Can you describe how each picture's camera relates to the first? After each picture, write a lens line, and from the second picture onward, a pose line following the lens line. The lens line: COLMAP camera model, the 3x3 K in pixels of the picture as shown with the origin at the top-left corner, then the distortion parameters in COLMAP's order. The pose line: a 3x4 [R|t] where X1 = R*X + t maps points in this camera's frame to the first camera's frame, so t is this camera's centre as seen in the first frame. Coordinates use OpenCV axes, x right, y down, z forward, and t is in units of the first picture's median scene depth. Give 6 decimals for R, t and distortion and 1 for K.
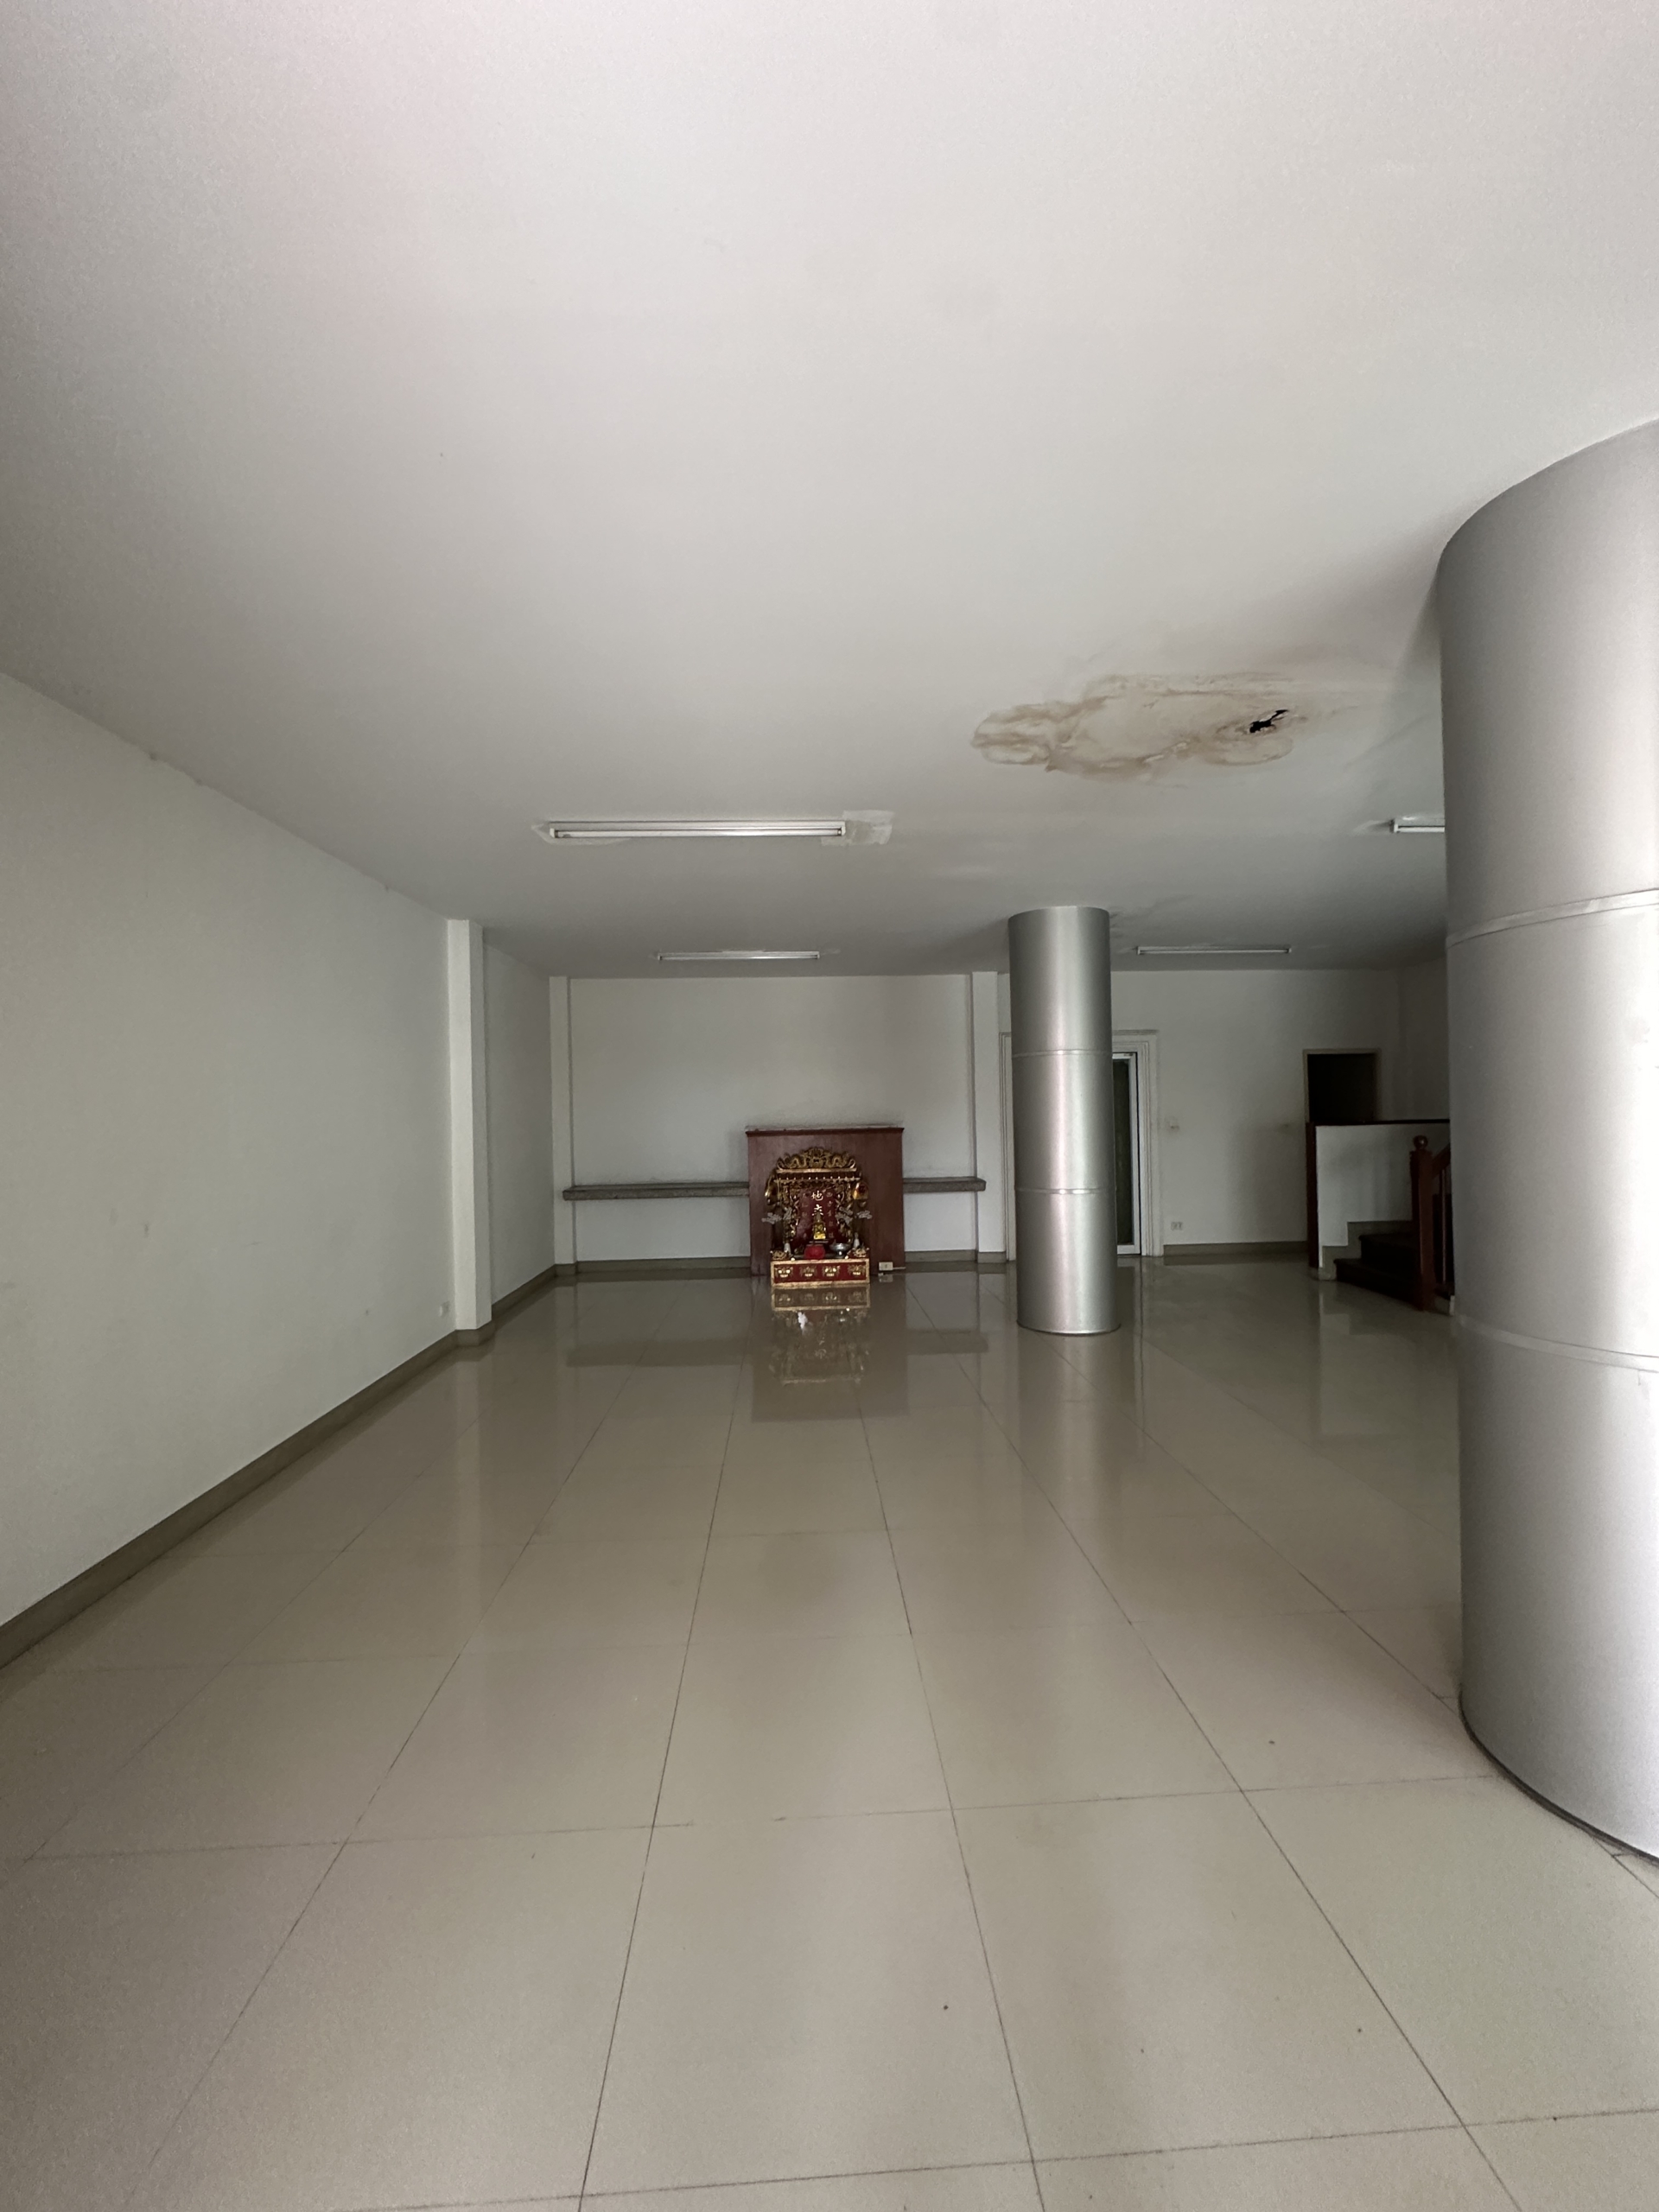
lens RADIAL K [[880.9, 0, 830.8], [0, 880.9, 1106.6], [0, 0, 1]] dist [-0.005652, 0.001281]
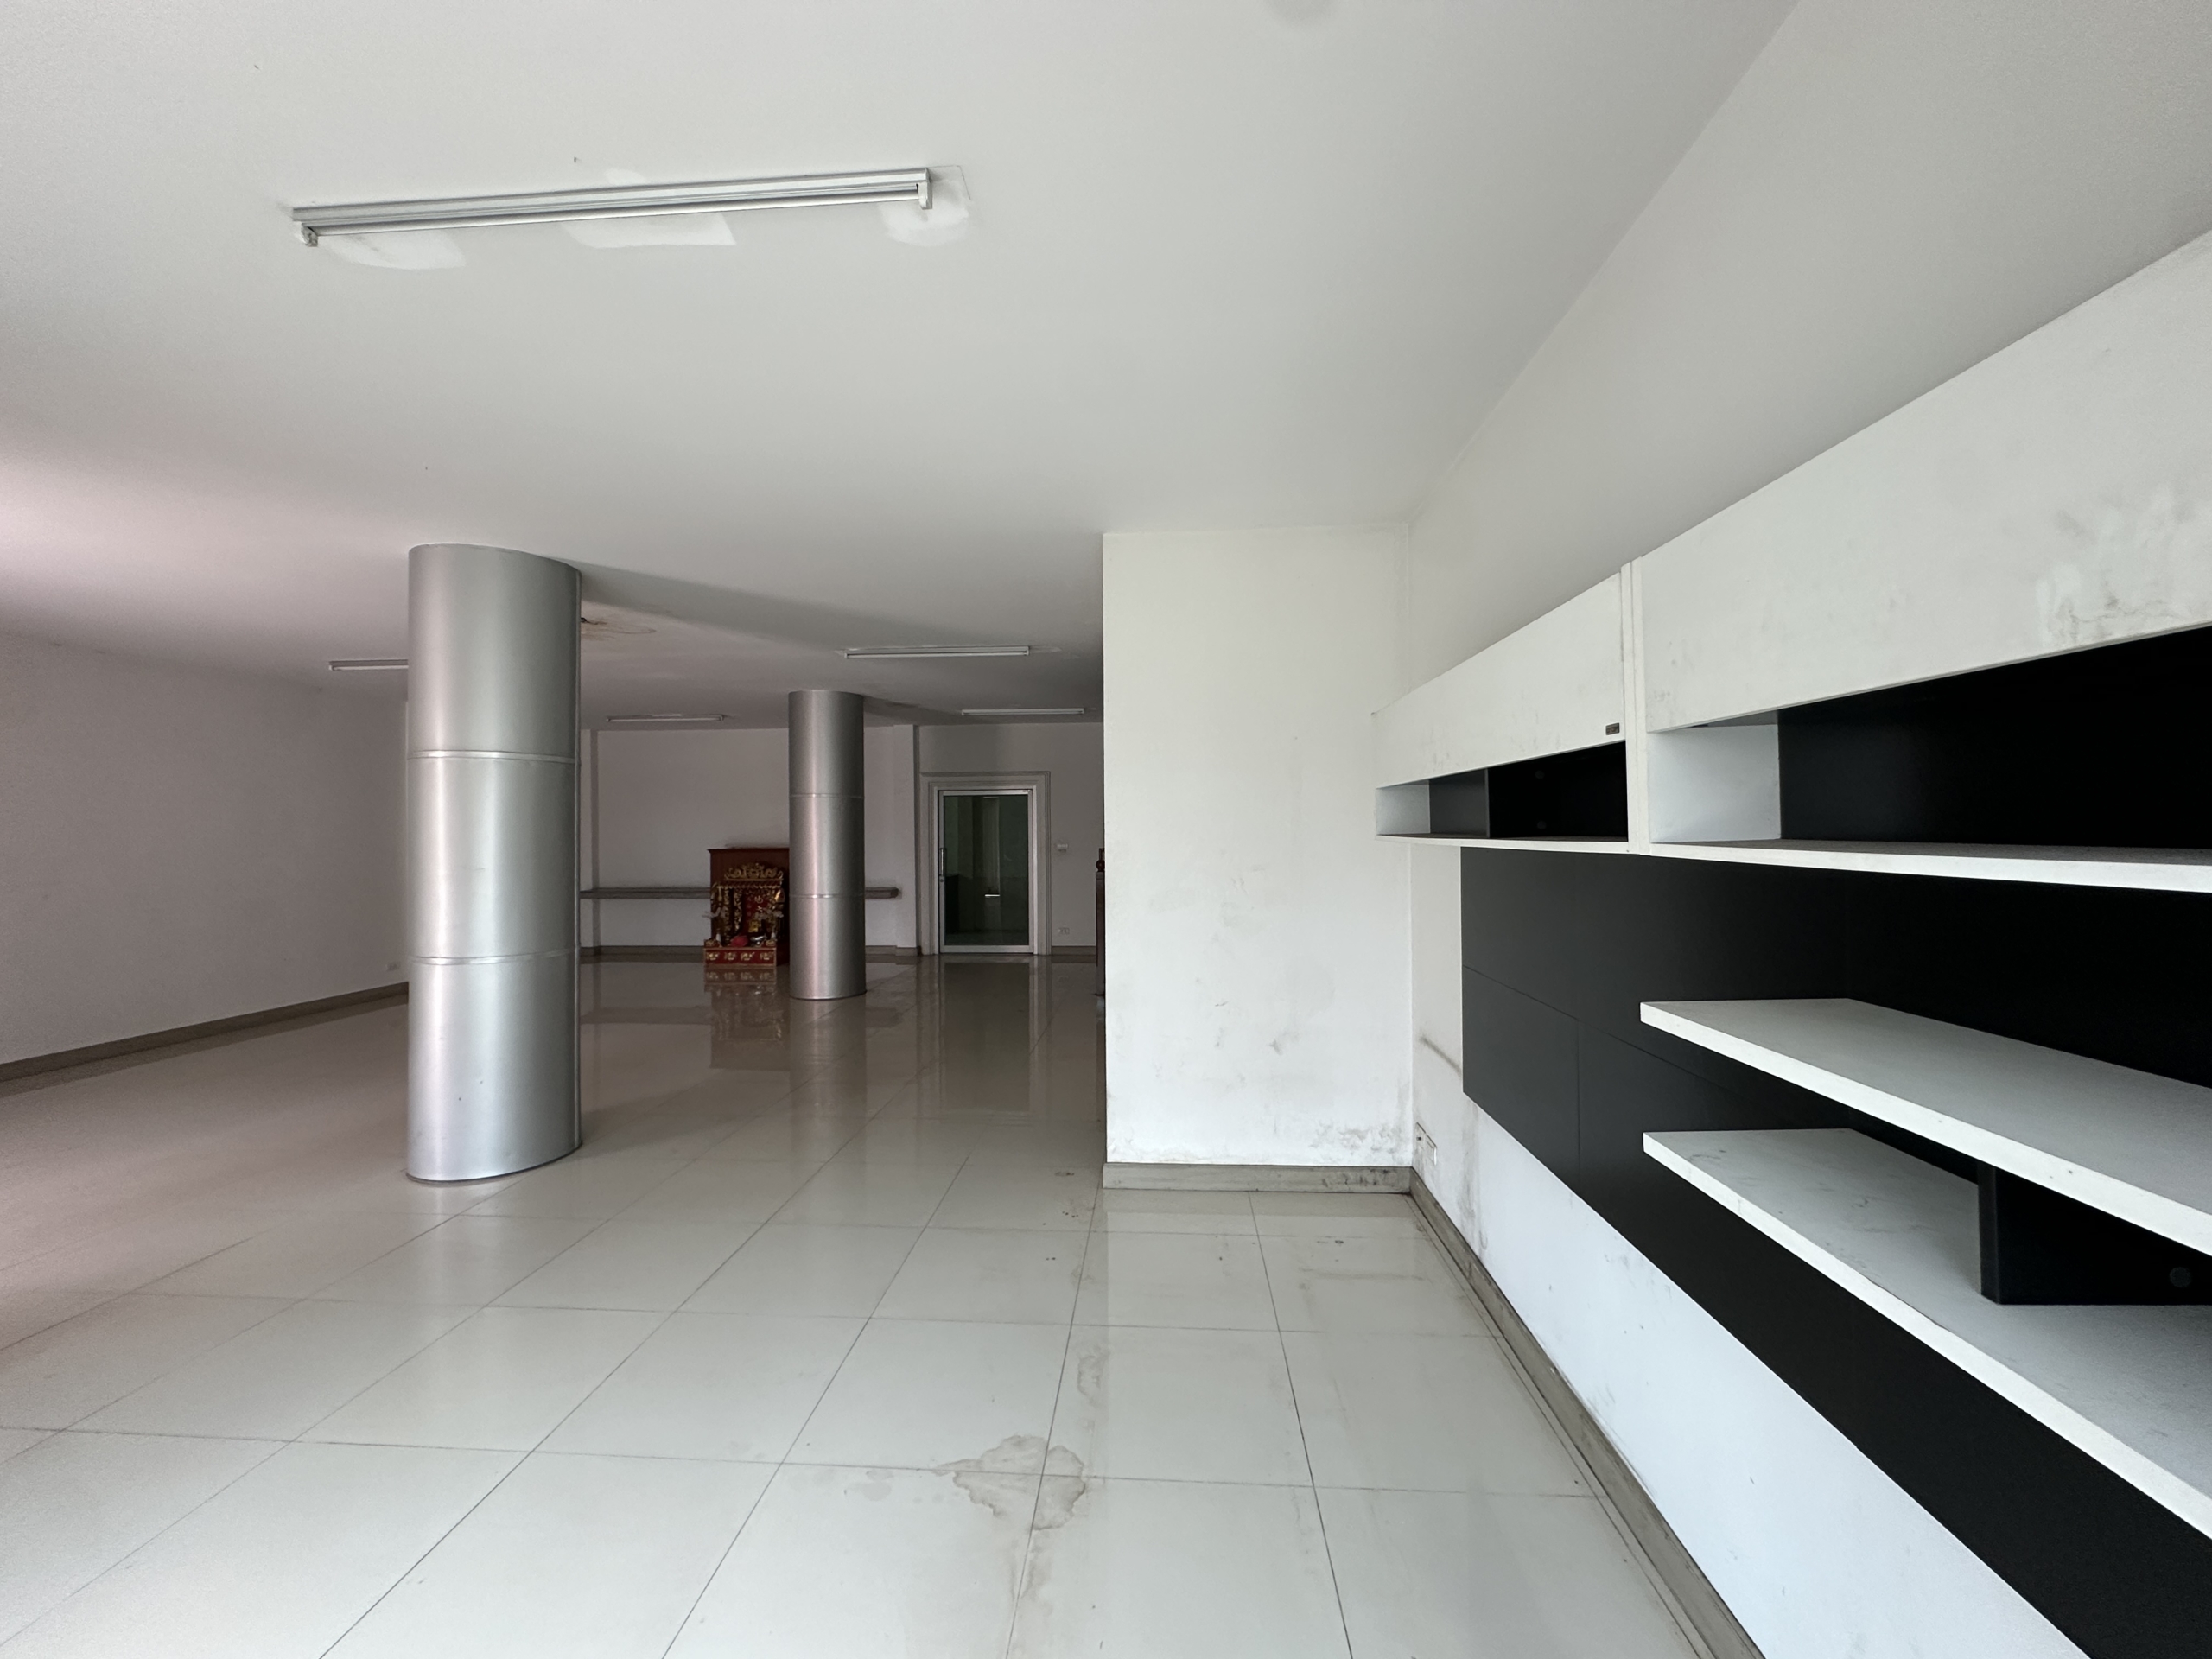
lens RADIAL K [[880.9, 0, 1106.9], [0, 880.9, 826.0], [0, 0, 1]] dist [-0.005652, 0.001281]
pose [[0.995095, 0.013595, -0.097983, 0.603763], [-0.013042, 0.999895, 0.006280, -0.020249], [0.098058, -0.004971, 0.995168, -0.230966]]
